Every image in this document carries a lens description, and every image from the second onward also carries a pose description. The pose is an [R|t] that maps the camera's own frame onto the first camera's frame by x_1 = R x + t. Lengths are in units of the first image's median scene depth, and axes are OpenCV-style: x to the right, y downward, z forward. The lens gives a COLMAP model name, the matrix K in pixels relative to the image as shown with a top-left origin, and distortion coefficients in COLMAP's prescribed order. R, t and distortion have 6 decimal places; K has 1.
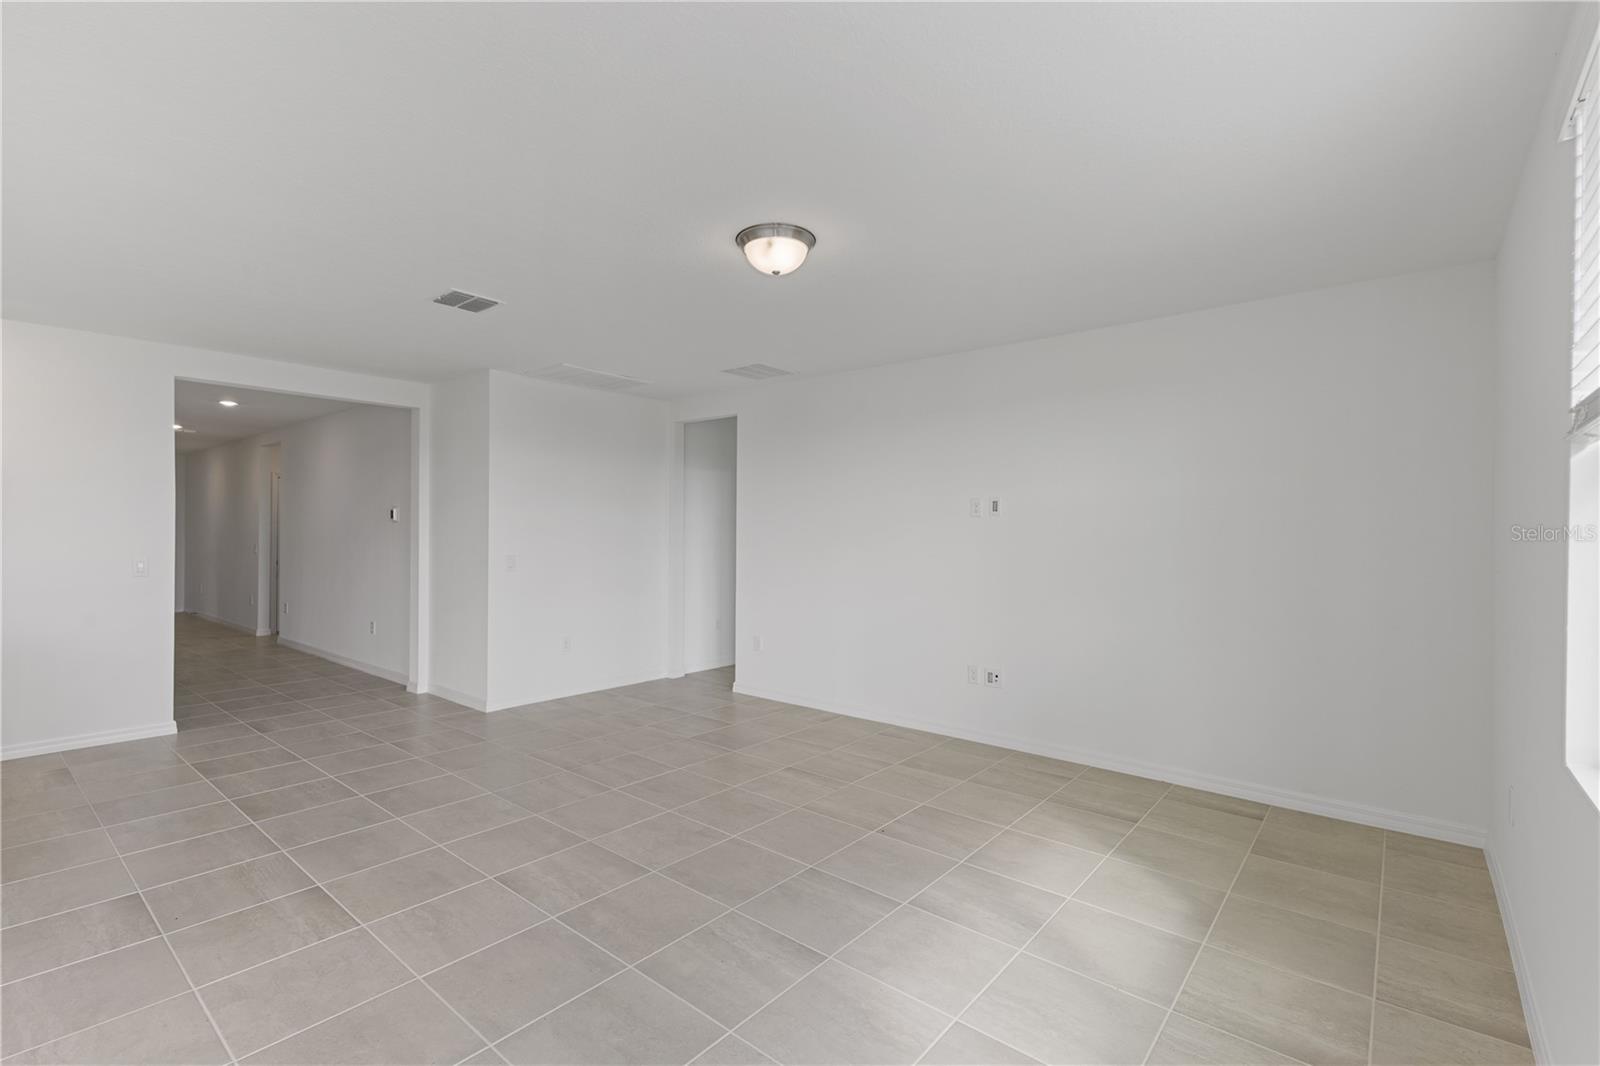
lens RADIAL K [[718.4, 0, 808.0], [0, 718.4, 535.2], [0, 0, 1]] dist [0.013449, 0.000379]
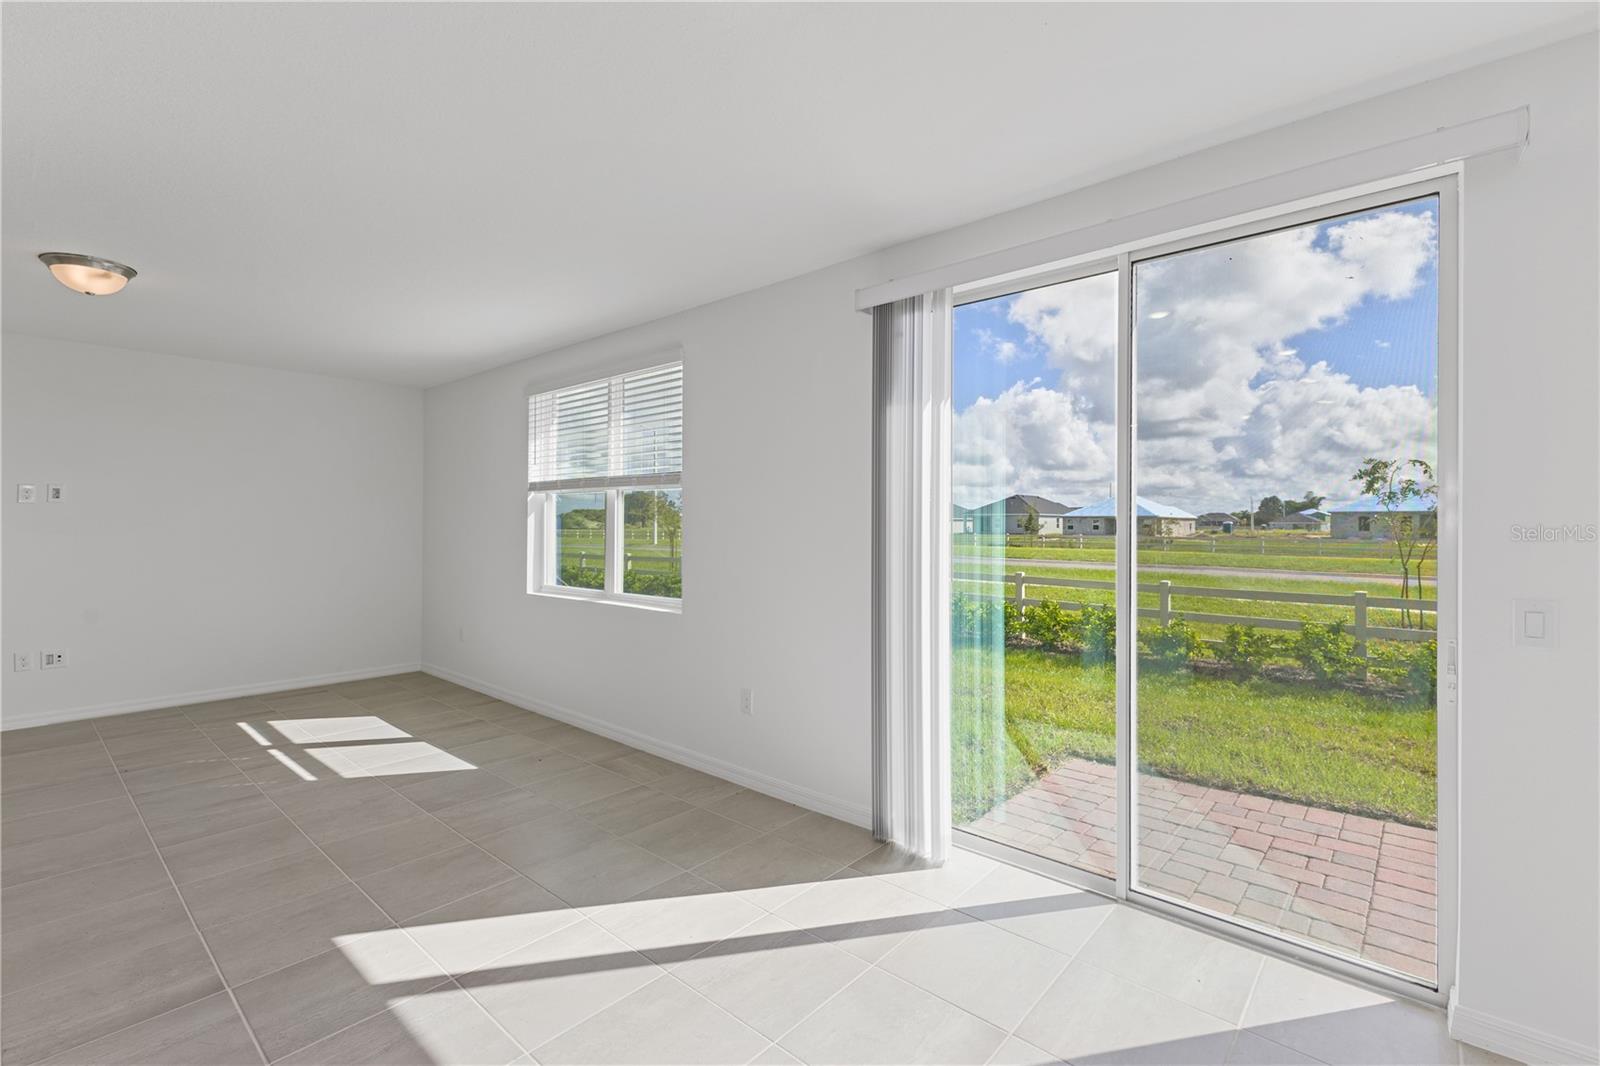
lens RADIAL K [[708.5, 0, 802.2], [0, 708.5, 519.6], [0, 0, 1]] dist [0.008020, -0.000311]
pose [[0.028863, -0.000324, 0.999583, -0.839067], [-0.001620, 0.999999, 0.000371, -0.005370], [-0.999582, -0.001630, 0.028862, -0.120183]]
